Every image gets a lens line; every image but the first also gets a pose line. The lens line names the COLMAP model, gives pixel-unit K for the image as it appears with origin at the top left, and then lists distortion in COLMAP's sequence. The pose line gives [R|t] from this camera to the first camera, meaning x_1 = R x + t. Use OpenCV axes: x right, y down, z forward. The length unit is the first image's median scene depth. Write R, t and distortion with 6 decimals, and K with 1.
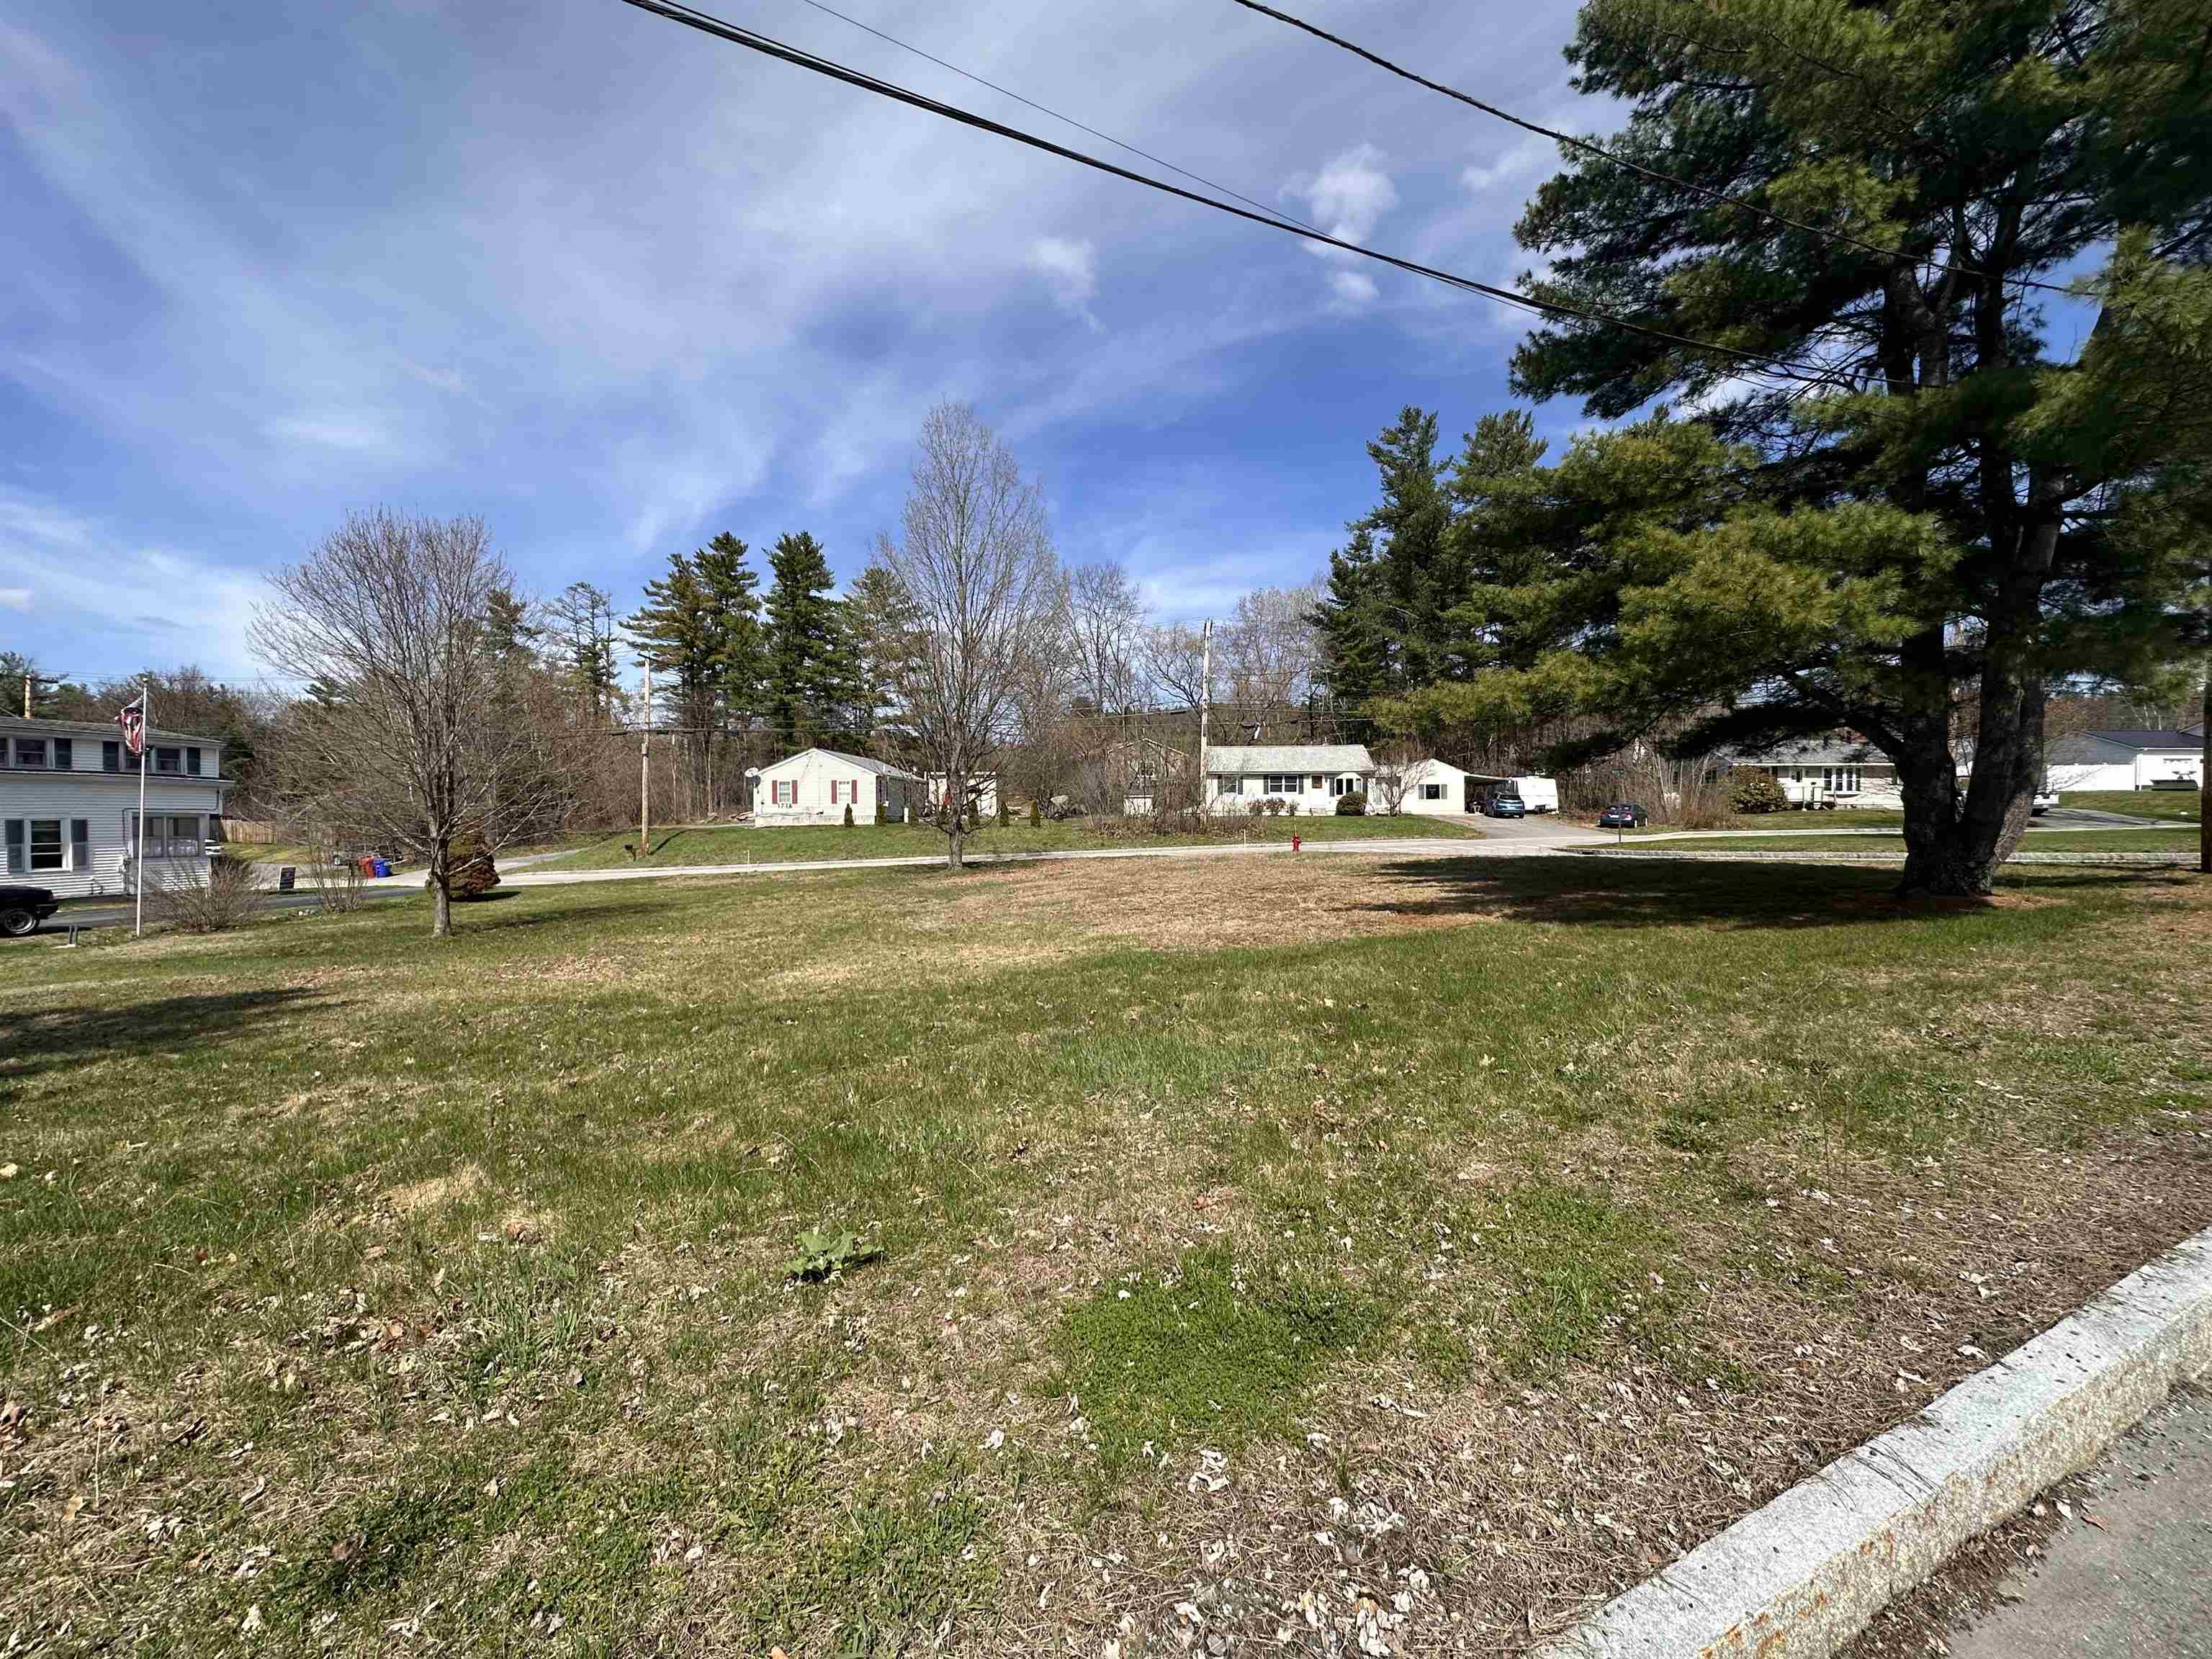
lens RADIAL K [[887.5, 0, 1105.5], [0, 887.5, 813.9], [0, 0, 1]] dist [0.000069, -0.004671]
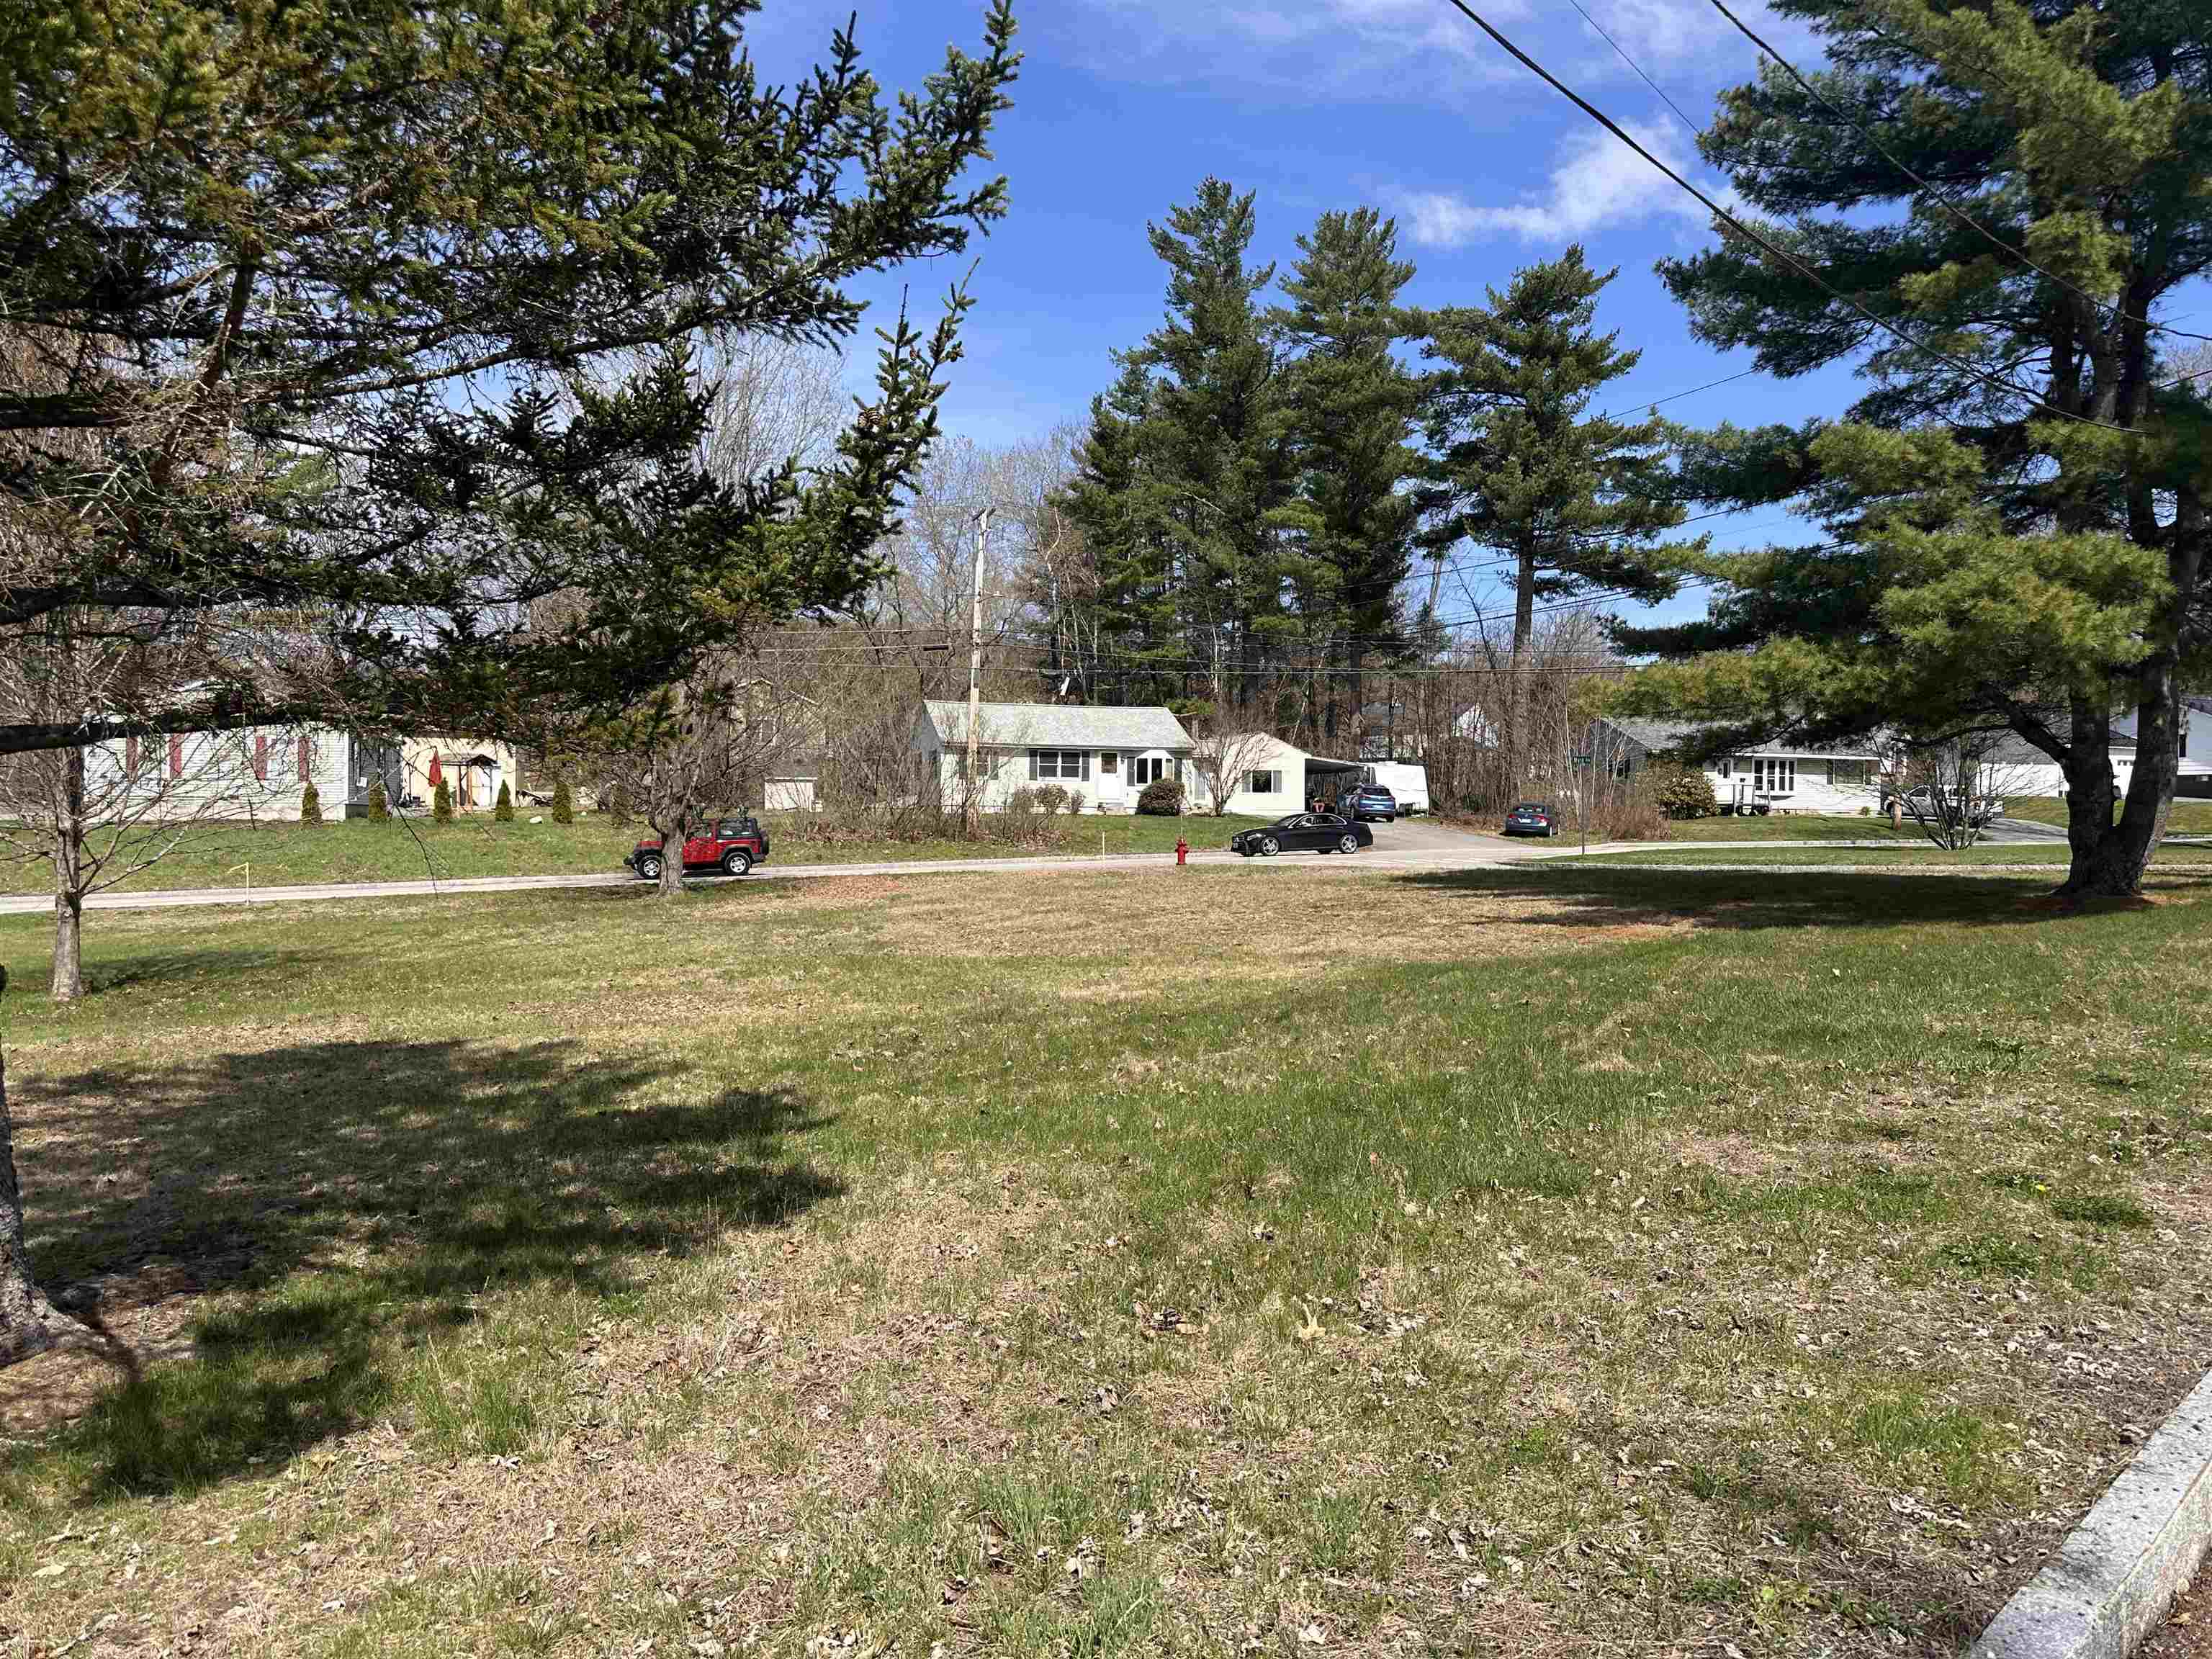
lens RADIAL K [[1538.7, 0, 1106.6], [0, 1538.7, 834.7], [0, 0, 1]] dist [0.059820, -0.079015]
pose [[0.946305, 0.008808, 0.323156, -0.124841], [-0.013488, 0.999834, 0.012246, 0.002797], [-0.322995, -0.015947, 0.946266, -0.059016]]
